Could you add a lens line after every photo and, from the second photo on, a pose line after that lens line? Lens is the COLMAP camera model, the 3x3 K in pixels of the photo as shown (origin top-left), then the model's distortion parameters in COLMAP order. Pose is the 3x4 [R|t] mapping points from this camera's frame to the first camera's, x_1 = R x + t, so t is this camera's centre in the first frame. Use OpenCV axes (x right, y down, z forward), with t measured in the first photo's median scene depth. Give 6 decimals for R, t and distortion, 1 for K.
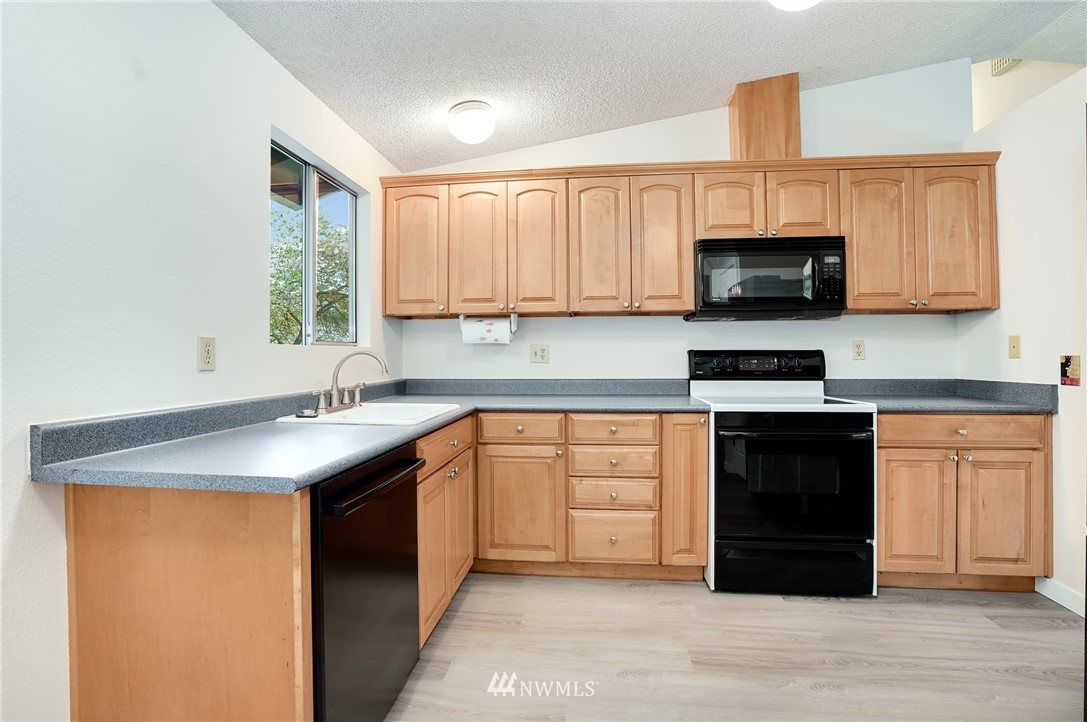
lens RADIAL K [[509.0, 0, 535.9], [0, 509.0, 349.5], [0, 0, 1]] dist [-0.037655, 0.010075]
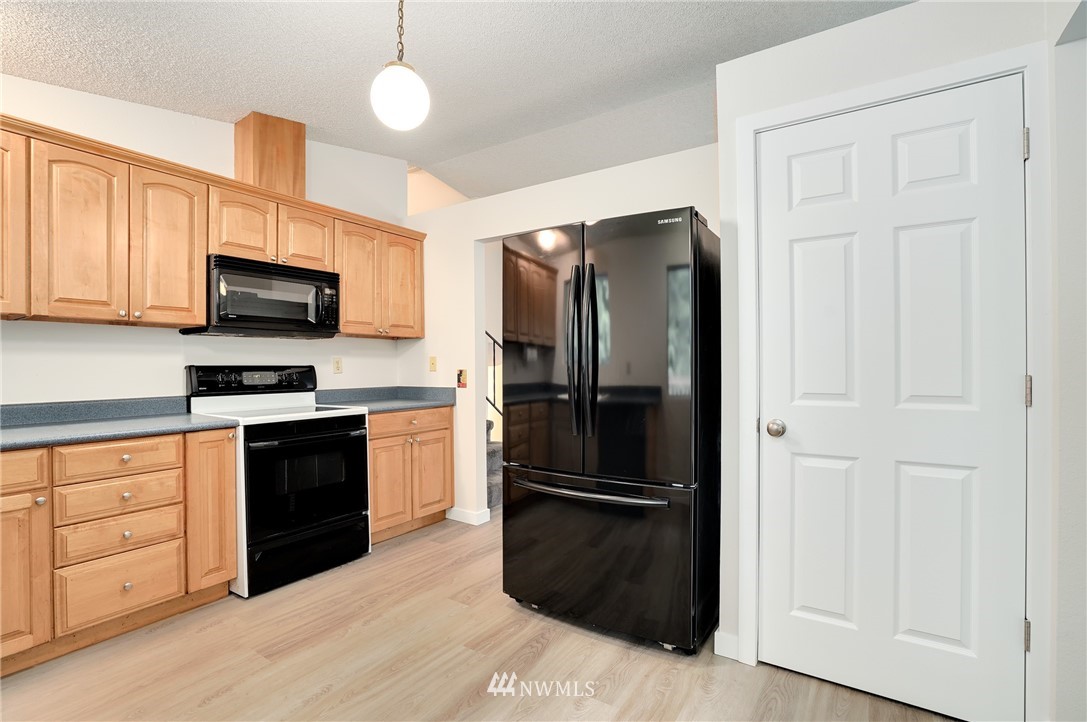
lens RADIAL K [[509.0, 0, 536.6], [0, 509.0, 362.8], [0, 0, 1]] dist [-0.037655, 0.010075]
pose [[0.460551, 0.004848, 0.887620, -0.270073], [-0.002929, 0.999988, -0.003942, -0.002888], [-0.887629, -0.000784, 0.460559, -0.005378]]
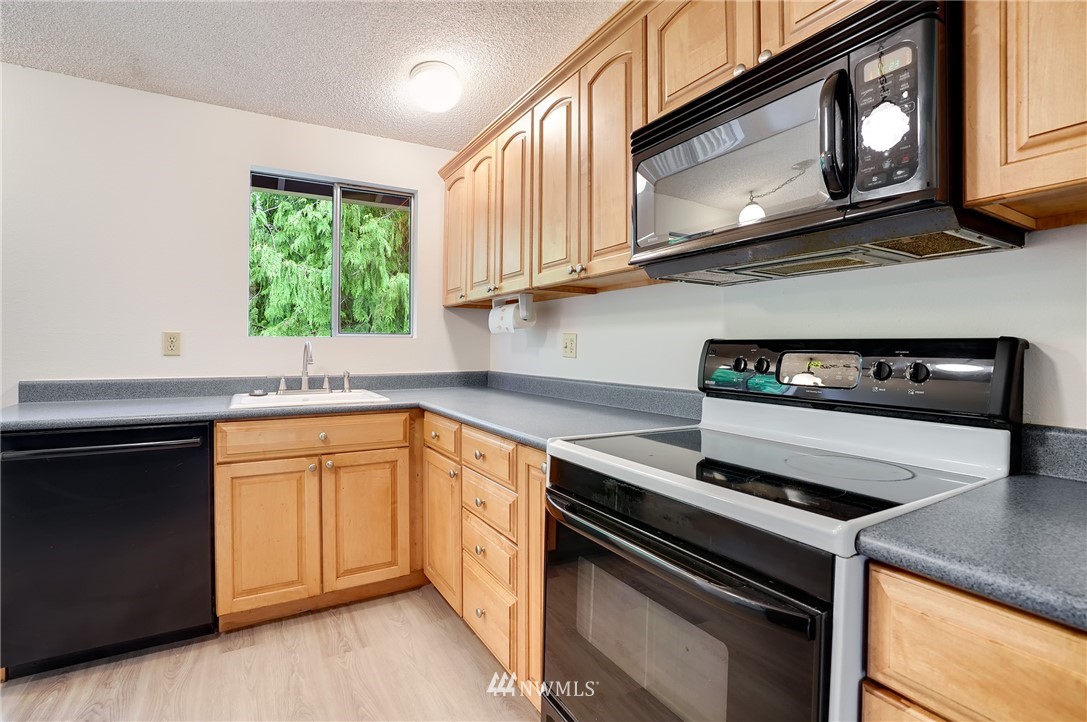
lens RADIAL K [[509.0, 0, 538.6], [0, 509.0, 349.5], [0, 0, 1]] dist [-0.037655, 0.010075]
pose [[0.608319, 0.008697, -0.793645, 0.732168], [0.001255, 0.999928, 0.011920, 0.005950], [0.793692, -0.008247, 0.608265, 0.630137]]
